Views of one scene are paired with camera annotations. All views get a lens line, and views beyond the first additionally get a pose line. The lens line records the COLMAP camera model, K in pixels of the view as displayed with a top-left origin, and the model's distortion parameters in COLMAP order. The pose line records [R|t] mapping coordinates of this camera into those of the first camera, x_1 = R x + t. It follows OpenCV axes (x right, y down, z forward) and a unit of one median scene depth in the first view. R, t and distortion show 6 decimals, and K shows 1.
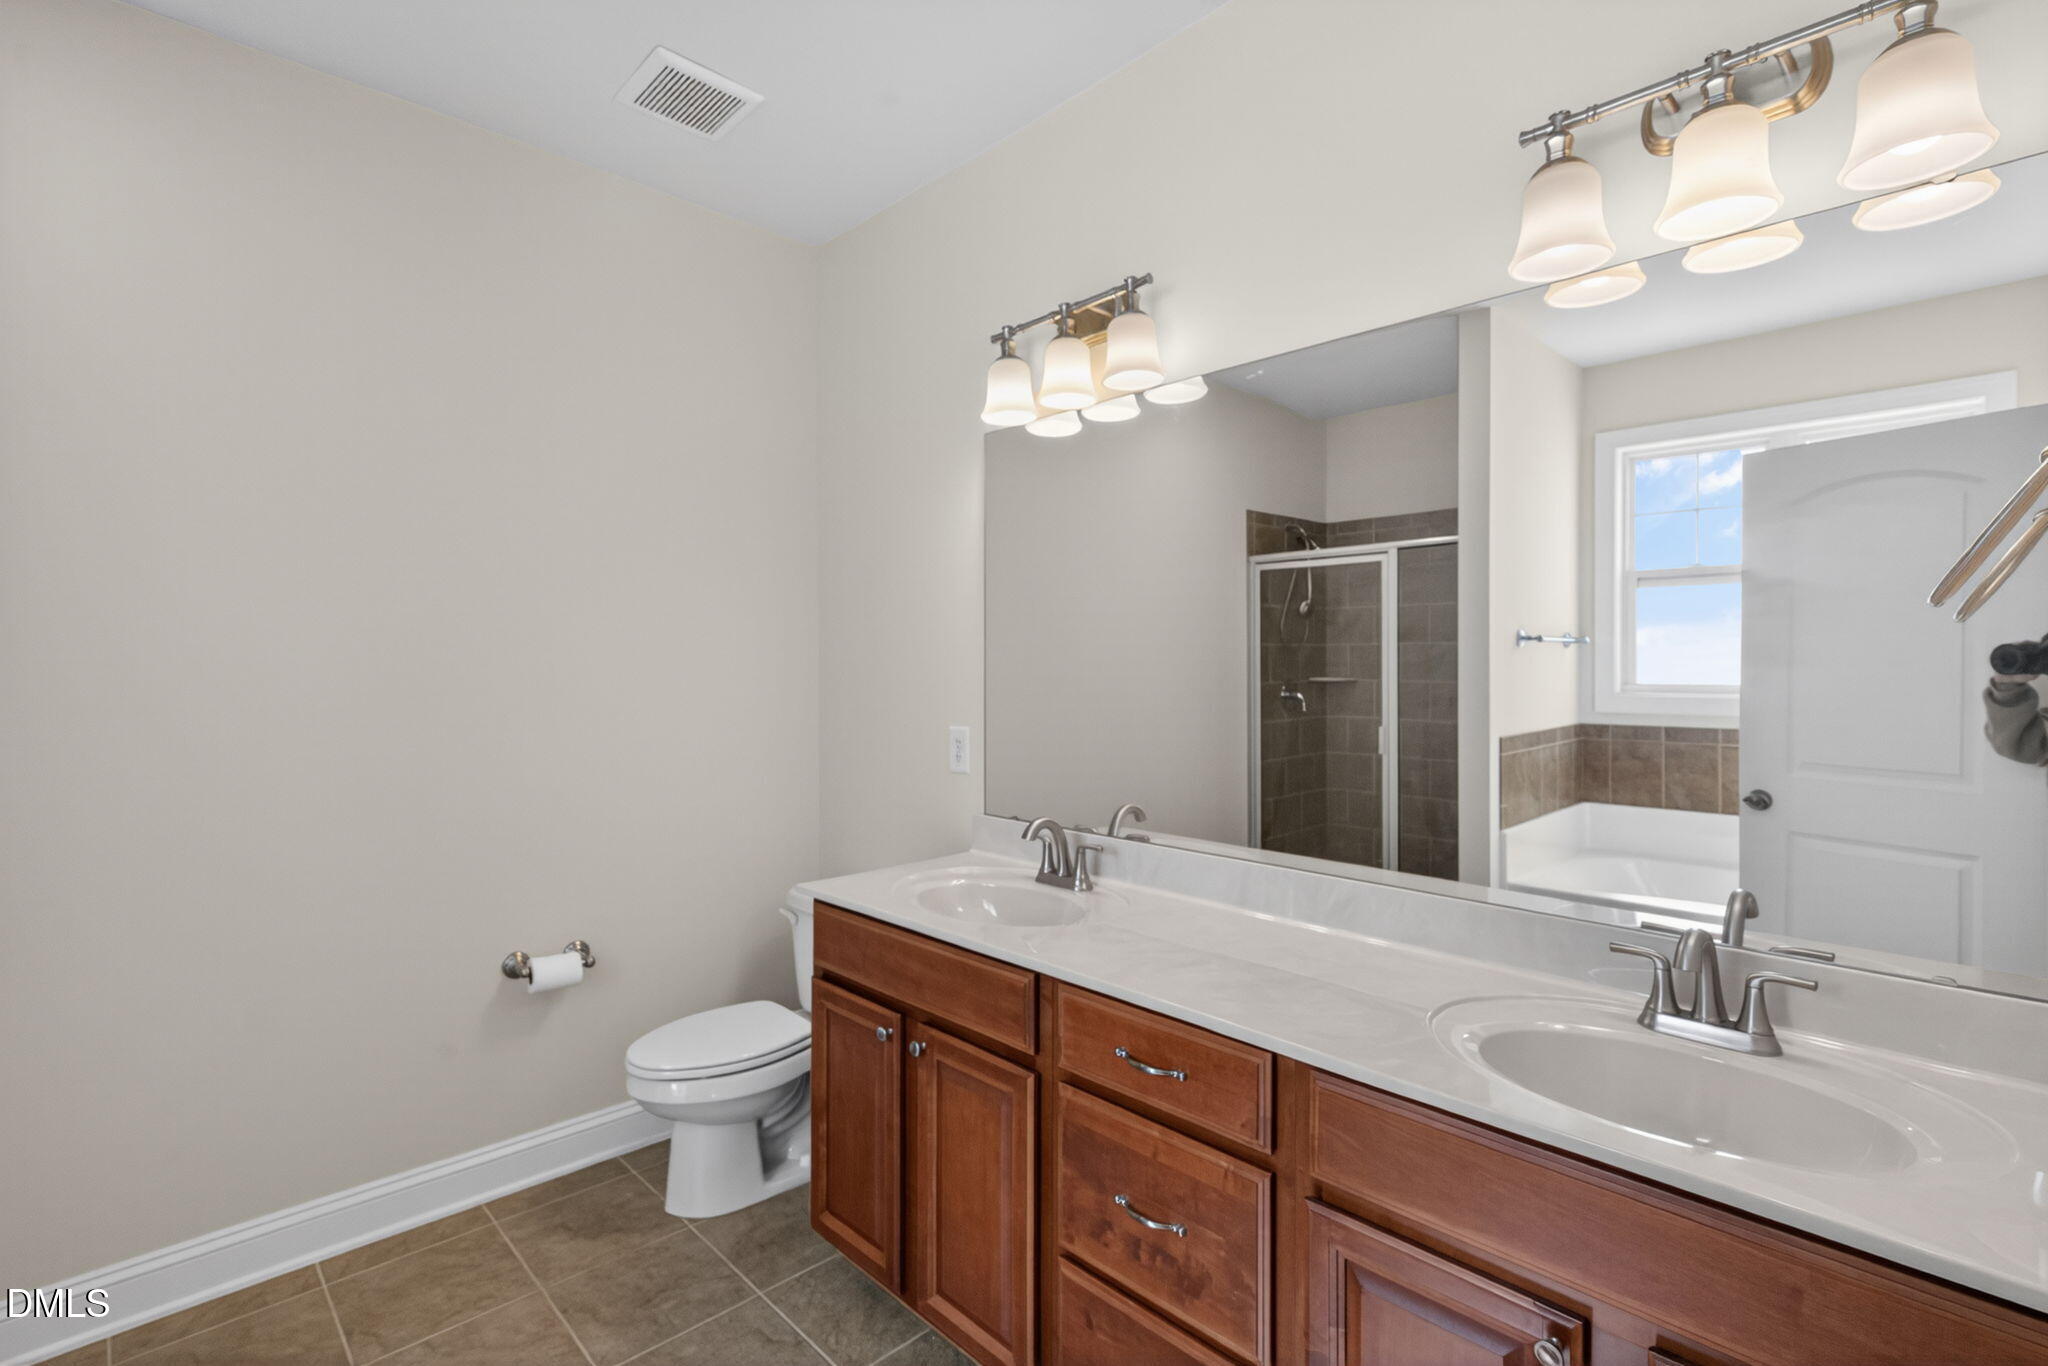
lens RADIAL K [[909.7, 0, 1024.9], [0, 909.7, 675.6], [0, 0, 1]] dist [0.004625, -0.000301]
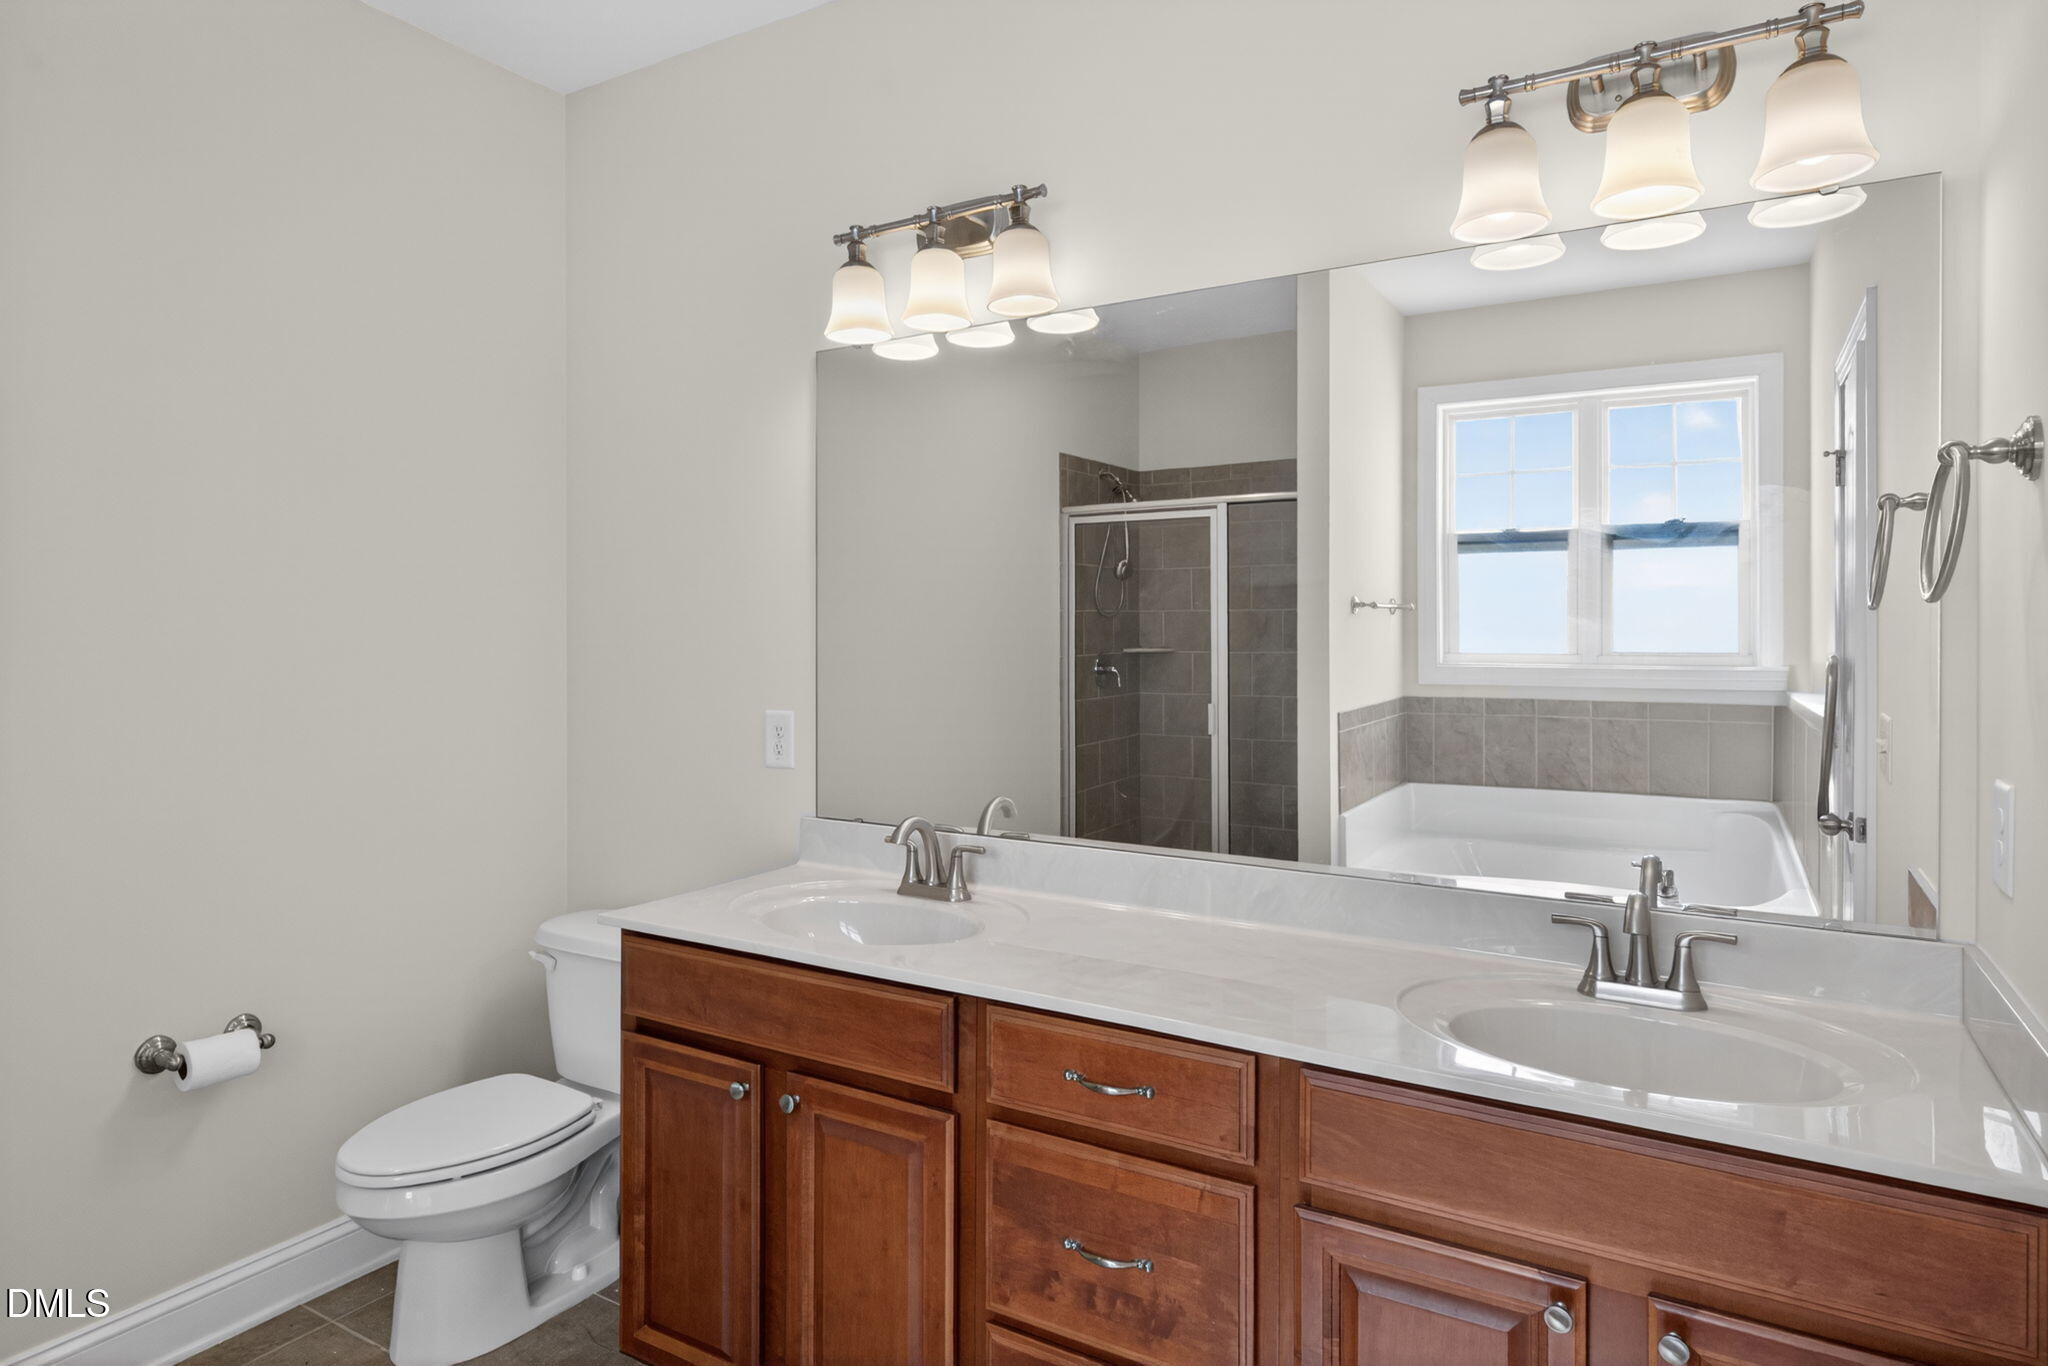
lens RADIAL K [[1125.0, 0, 1009.3], [0, 1125.0, 637.3], [0, 0, 1]] dist [-0.009027, 0.007007]
pose [[0.968245, -0.000404, 0.250002, -0.160877], [0.002447, 0.999966, -0.007863, -0.000712], [-0.249990, 0.008225, 0.968213, -0.027457]]
